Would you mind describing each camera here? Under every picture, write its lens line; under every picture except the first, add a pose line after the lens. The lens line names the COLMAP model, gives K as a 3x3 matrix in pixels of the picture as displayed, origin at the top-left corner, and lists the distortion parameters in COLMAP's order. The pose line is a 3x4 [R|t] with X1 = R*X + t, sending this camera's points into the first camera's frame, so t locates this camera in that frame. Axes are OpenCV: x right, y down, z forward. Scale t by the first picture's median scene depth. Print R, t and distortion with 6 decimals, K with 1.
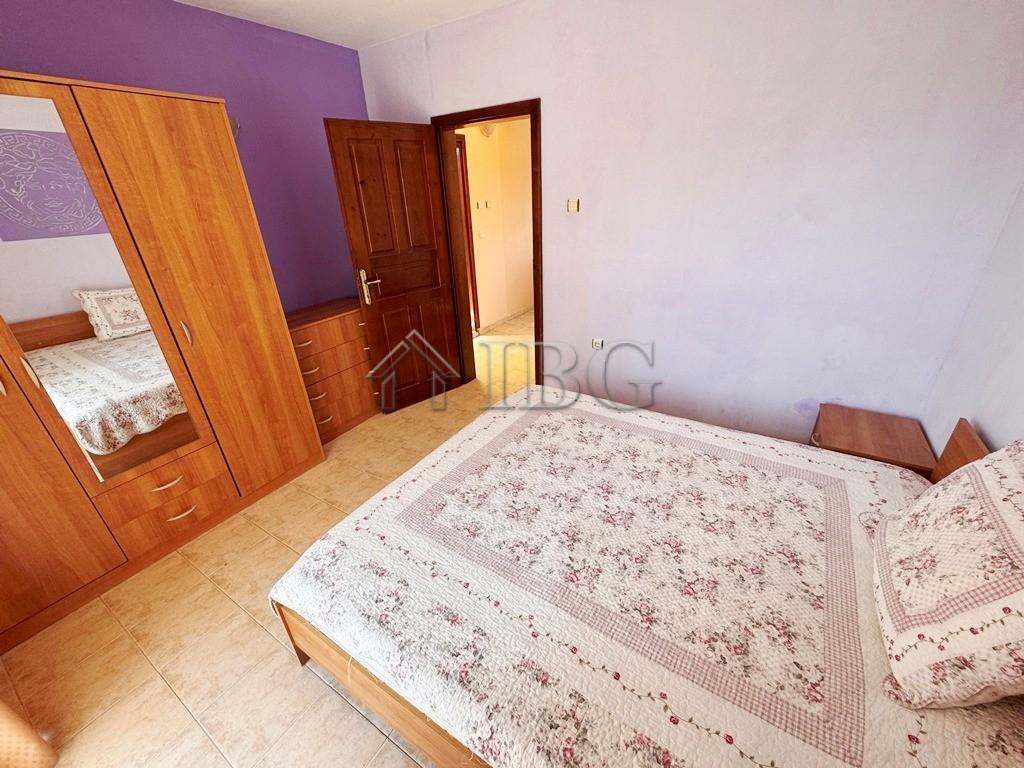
lens RADIAL K [[408.6, 0, 512.0], [0, 408.6, 384.0], [0, 0, 1]] dist [-0.003045, 0.000042]
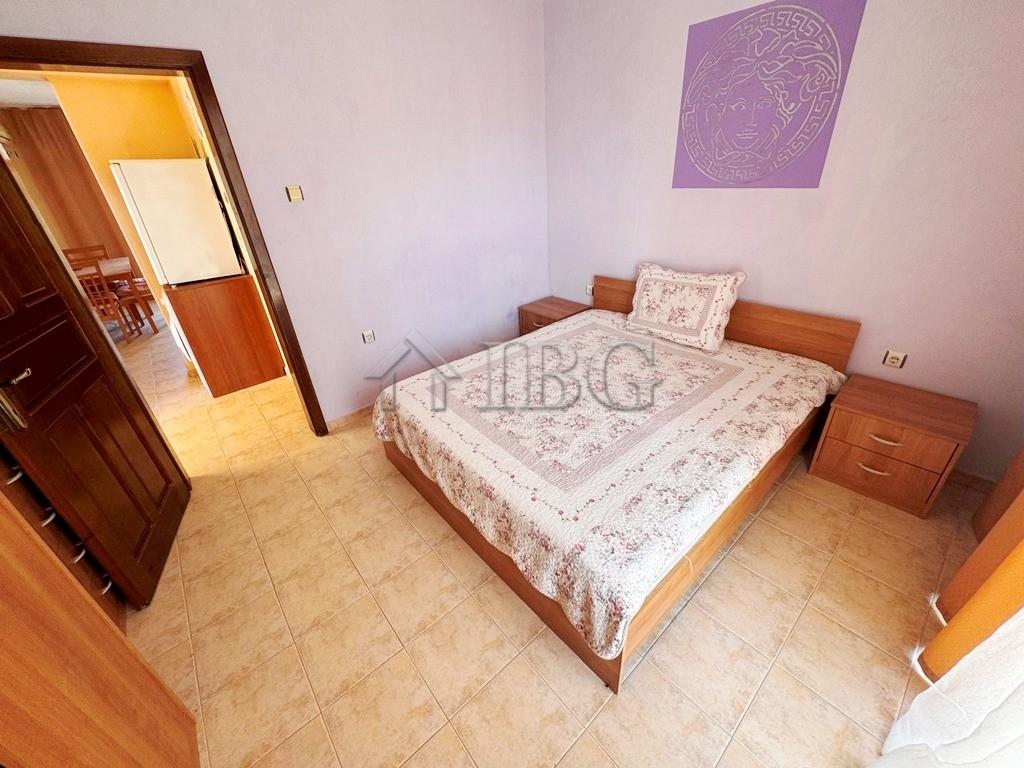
lens RADIAL K [[408.6, 0, 512.0], [0, 408.6, 384.0], [0, 0, 1]] dist [-0.003045, 0.000042]
pose [[0.303849, -0.434307, 0.847970, -1.075745], [0.456483, 0.847601, 0.270548, -0.213882], [-0.836241, 0.304878, 0.455797, 0.618453]]
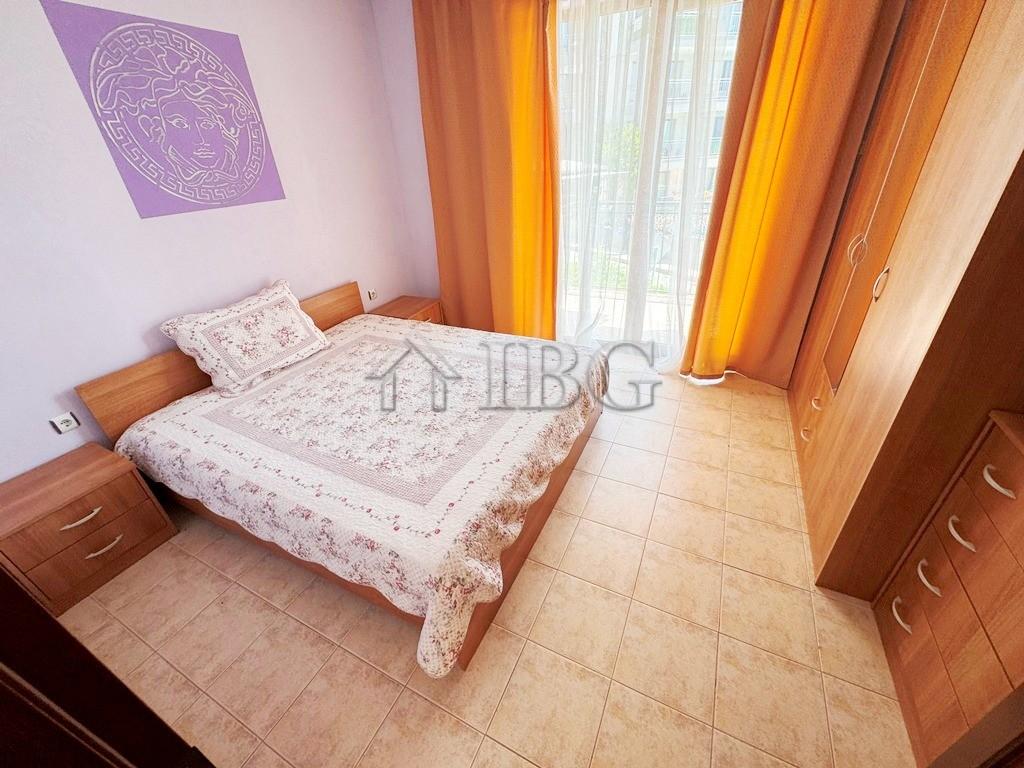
lens RADIAL K [[408.6, 0, 512.0], [0, 408.6, 384.0], [0, 0, 1]] dist [-0.003045, 0.000042]
pose [[-0.990571, 0.132636, -0.034315, -0.089944], [0.046779, 0.562859, 0.825228, -0.873962], [0.128769, 0.815842, -0.563756, 1.926137]]
